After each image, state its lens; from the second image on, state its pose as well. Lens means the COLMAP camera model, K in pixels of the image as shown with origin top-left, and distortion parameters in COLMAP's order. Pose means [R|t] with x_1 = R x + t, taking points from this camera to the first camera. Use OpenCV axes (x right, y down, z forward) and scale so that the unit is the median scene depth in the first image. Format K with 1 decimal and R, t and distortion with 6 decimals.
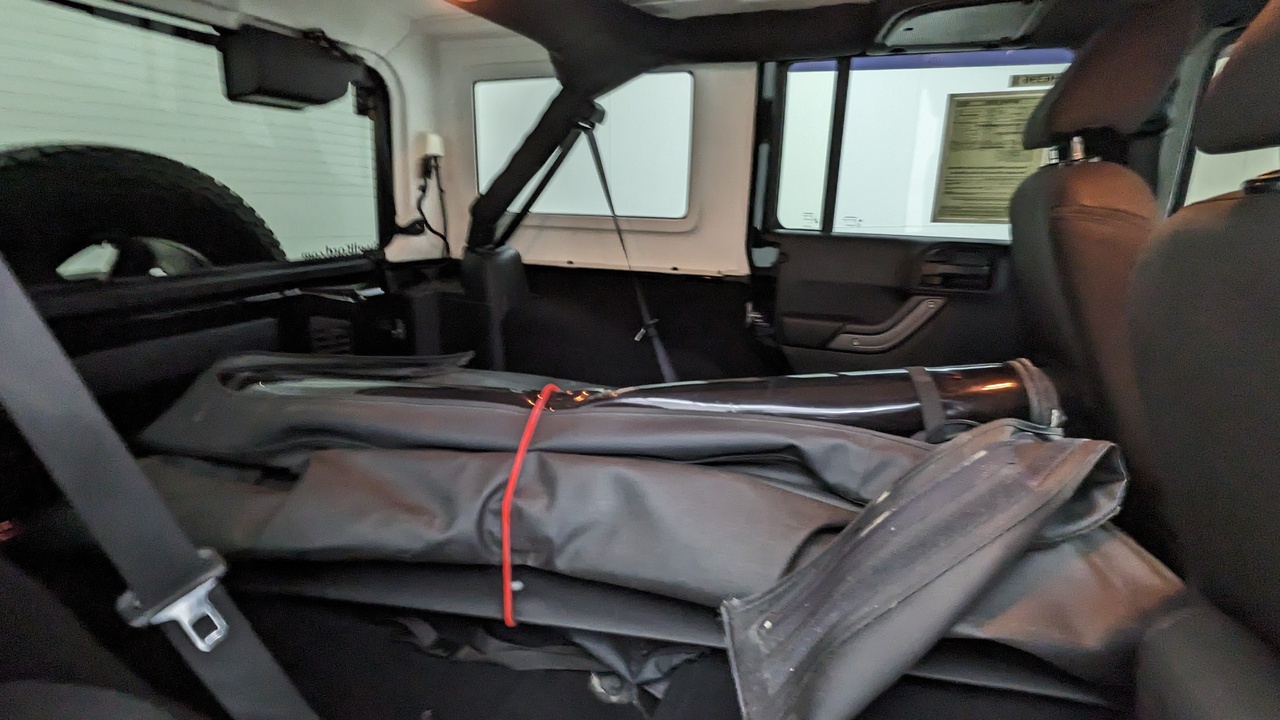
lens RADIAL K [[614.3, 0, 640.0], [0, 614.3, 360.0], [0, 0, 1]] dist [0.000132, -0.000005]
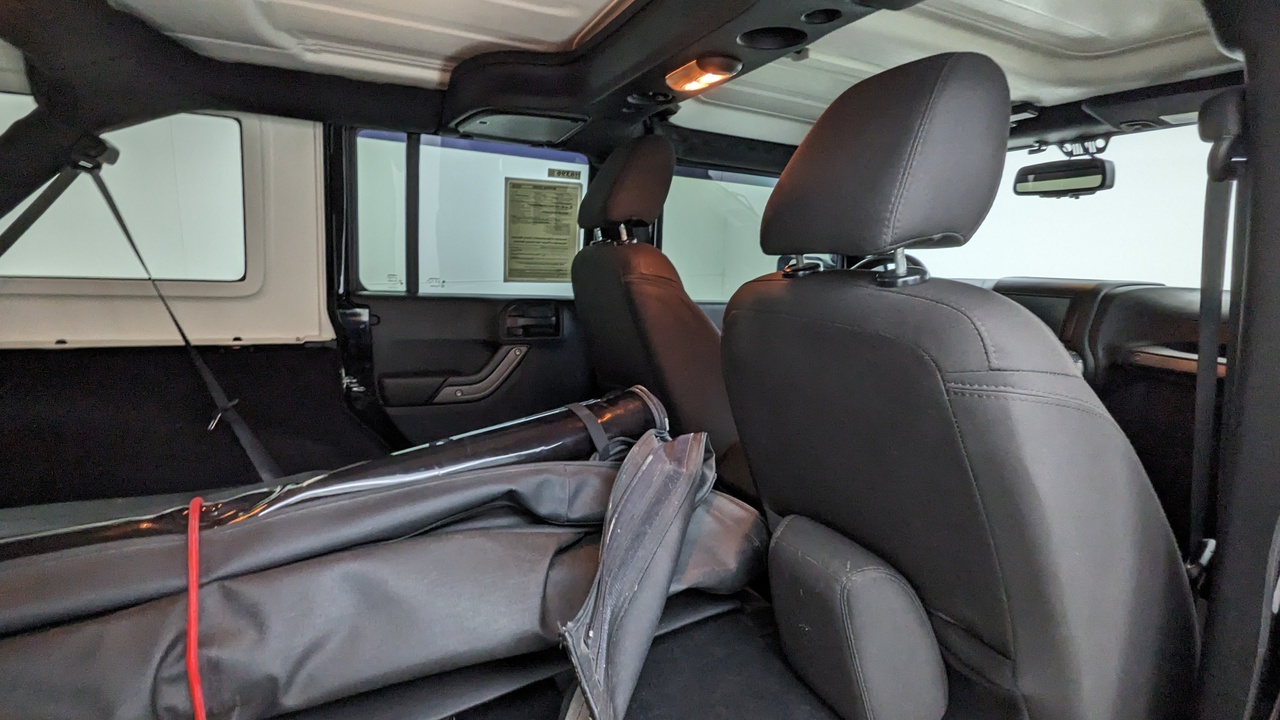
lens RADIAL K [[614.3, 0, 640.0], [0, 614.3, 360.0], [0, 0, 1]] dist [0.000132, -0.000005]
pose [[0.707334, -0.104215, 0.699155, -0.186728], [0.160308, 0.986952, -0.015070, -0.021607], [-0.688462, 0.122740, 0.714811, 0.009044]]
